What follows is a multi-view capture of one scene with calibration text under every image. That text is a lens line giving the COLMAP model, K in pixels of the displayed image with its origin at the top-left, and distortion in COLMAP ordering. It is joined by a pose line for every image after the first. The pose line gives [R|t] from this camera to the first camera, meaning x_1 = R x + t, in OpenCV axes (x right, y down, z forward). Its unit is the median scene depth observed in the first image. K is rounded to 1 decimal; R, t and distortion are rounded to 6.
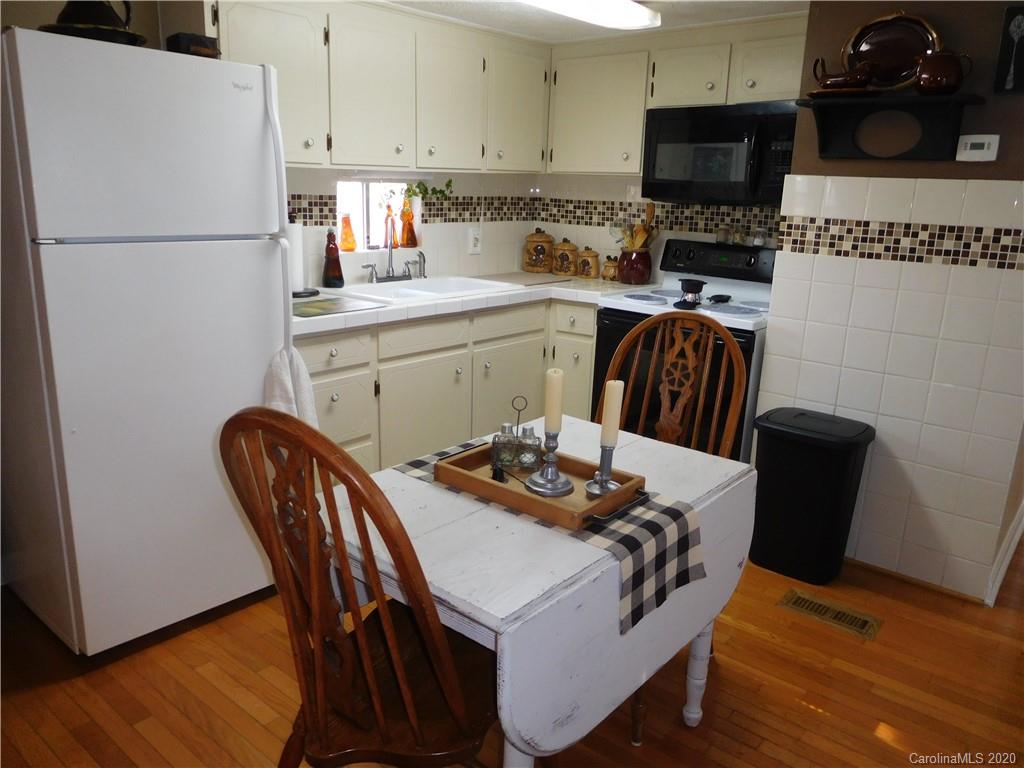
lens RADIAL K [[760.3, 0, 512.5], [0, 760.3, 385.9], [0, 0, 1]] dist [-0.009303, -0.004687]
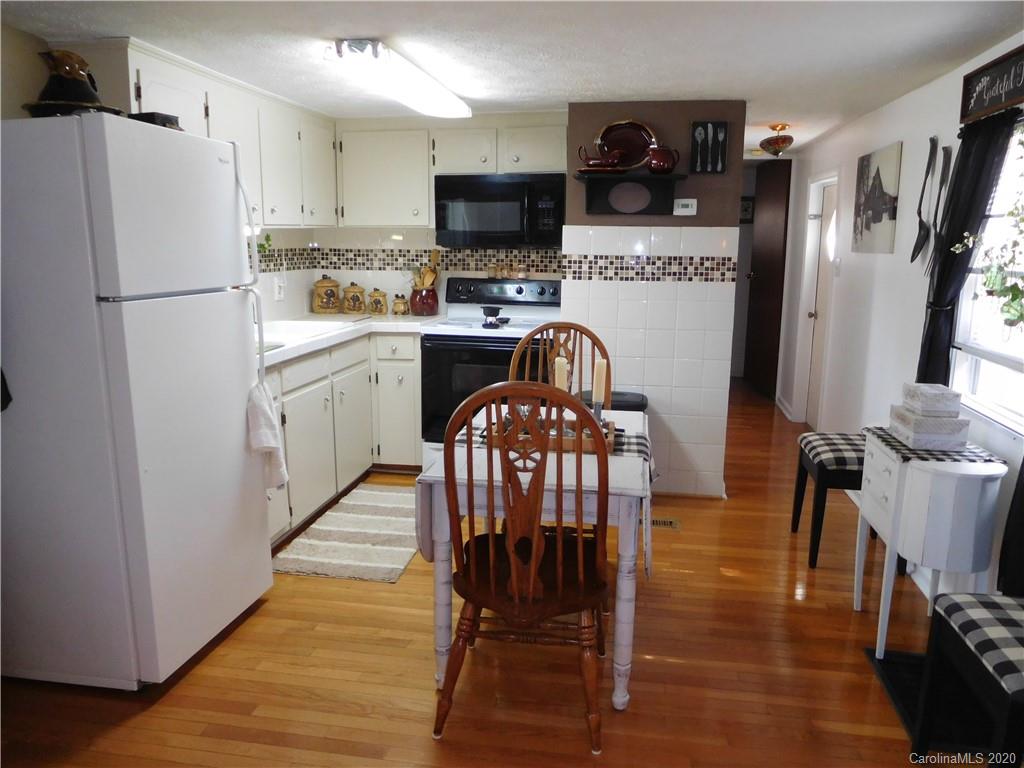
lens RADIAL K [[760.3, 0, 510.8], [0, 760.3, 384.5], [0, 0, 1]] dist [-0.009303, -0.004687]
pose [[0.866424, -0.118118, 0.485136, -0.374753], [0.147393, 0.988822, -0.022482, 0.024893], [-0.477058, 0.090985, 0.874150, -0.131377]]
